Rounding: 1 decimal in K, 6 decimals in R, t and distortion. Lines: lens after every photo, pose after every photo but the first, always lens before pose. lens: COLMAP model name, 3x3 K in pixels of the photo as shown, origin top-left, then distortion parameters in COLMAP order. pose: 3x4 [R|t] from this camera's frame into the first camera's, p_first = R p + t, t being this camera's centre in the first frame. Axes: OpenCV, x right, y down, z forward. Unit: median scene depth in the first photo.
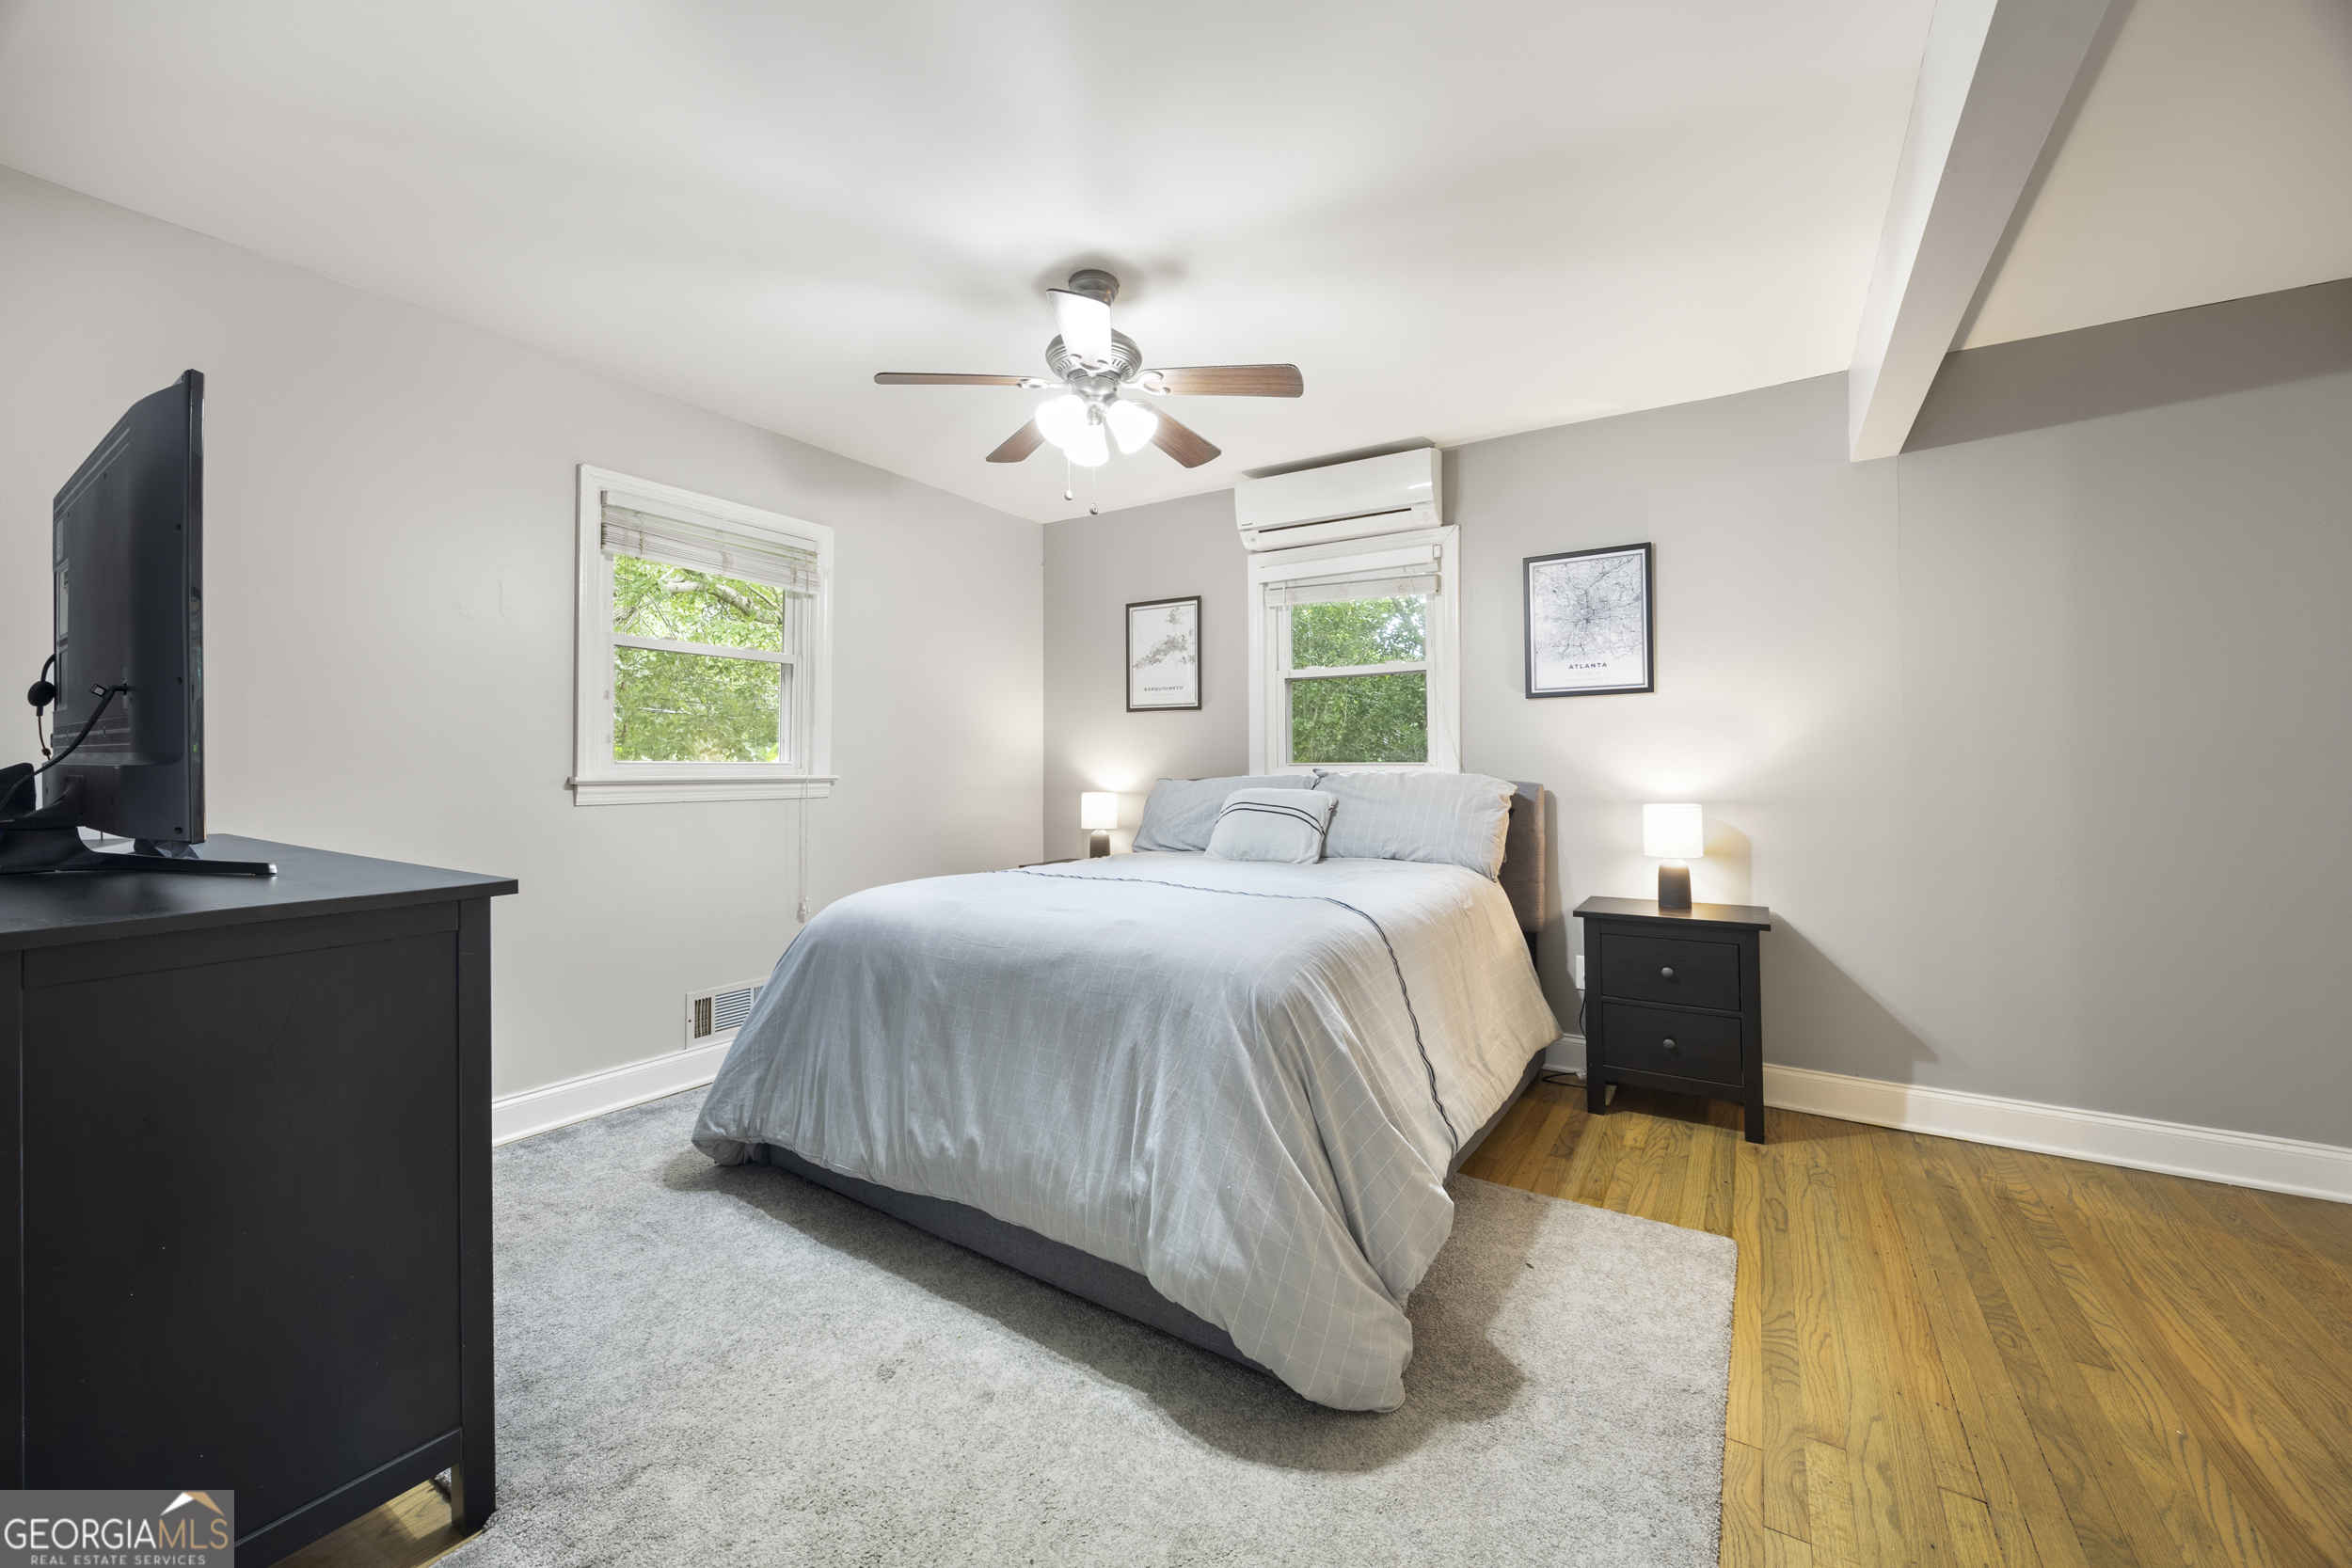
lens RADIAL K [[901.2, 0, 1166.9], [0, 901.2, 759.0], [0, 0, 1]] dist [0.002448, 0.000218]
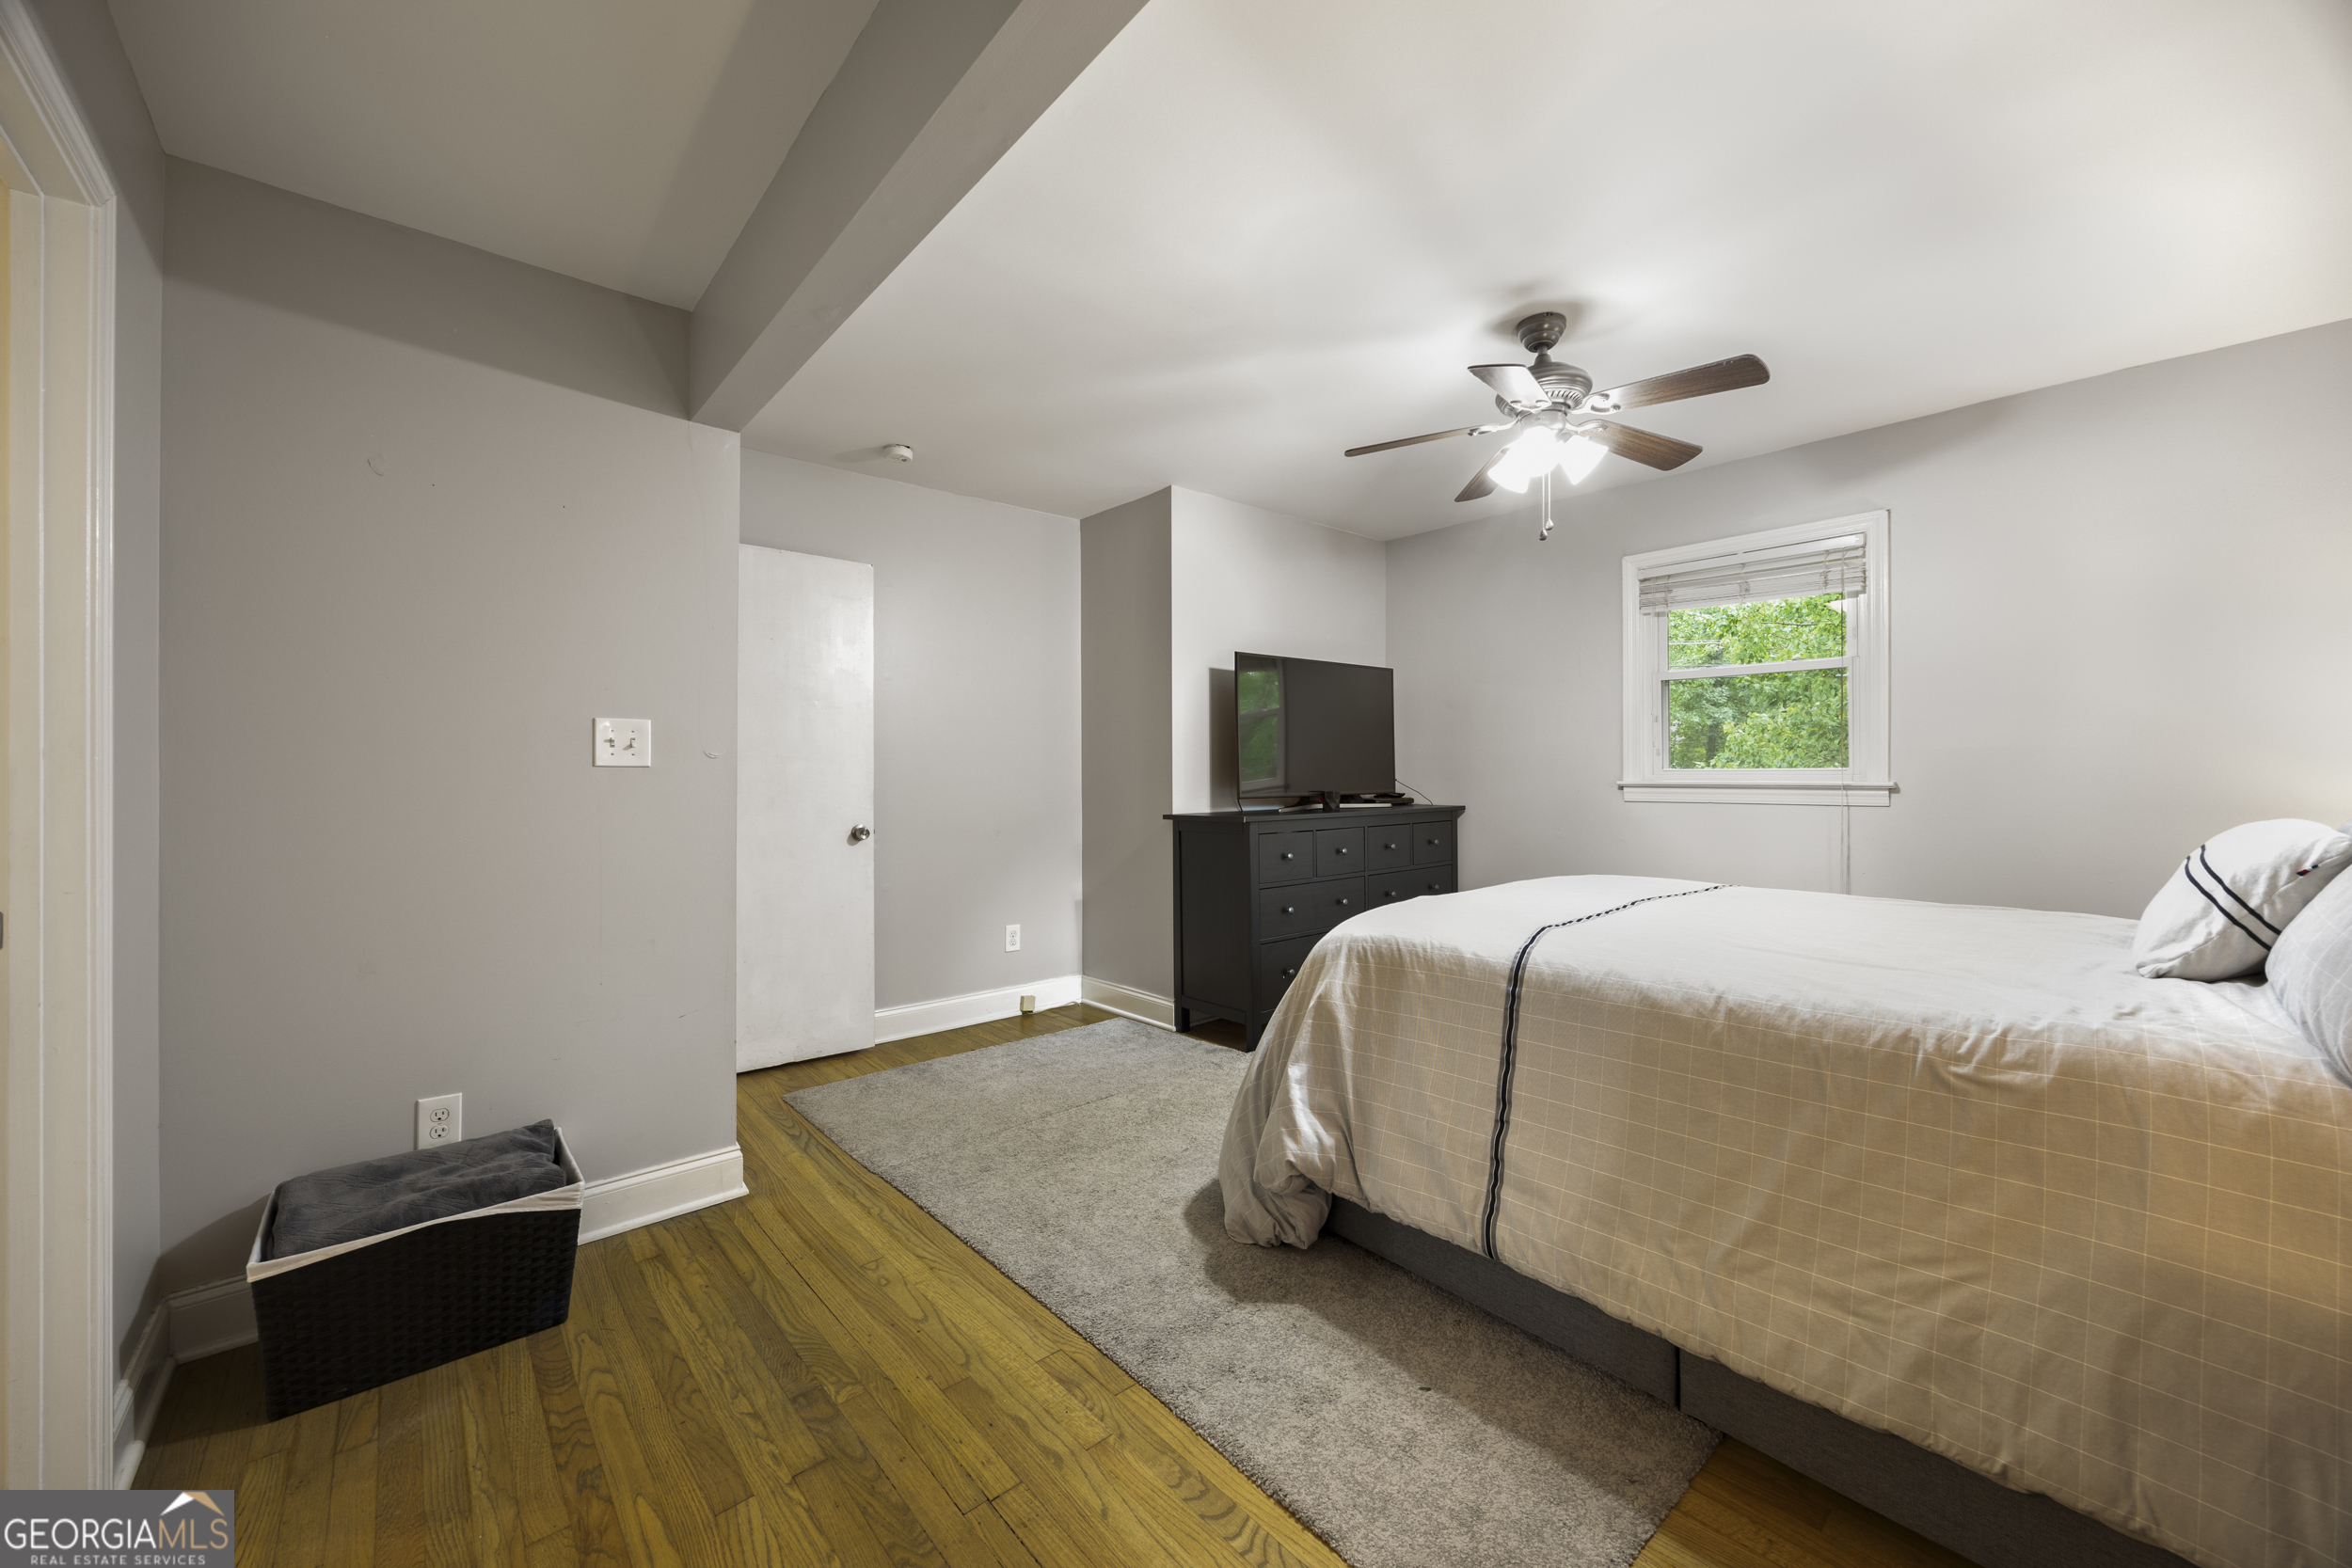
lens RADIAL K [[901.2, 0, 1180.7], [0, 901.2, 773.4], [0, 0, 1]] dist [0.002448, 0.000218]
pose [[-0.277931, -0.003484, -0.960595, 1.628465], [0.010176, 0.999927, -0.006571, 0.018258], [0.960547, -0.011601, -0.277875, 1.338823]]
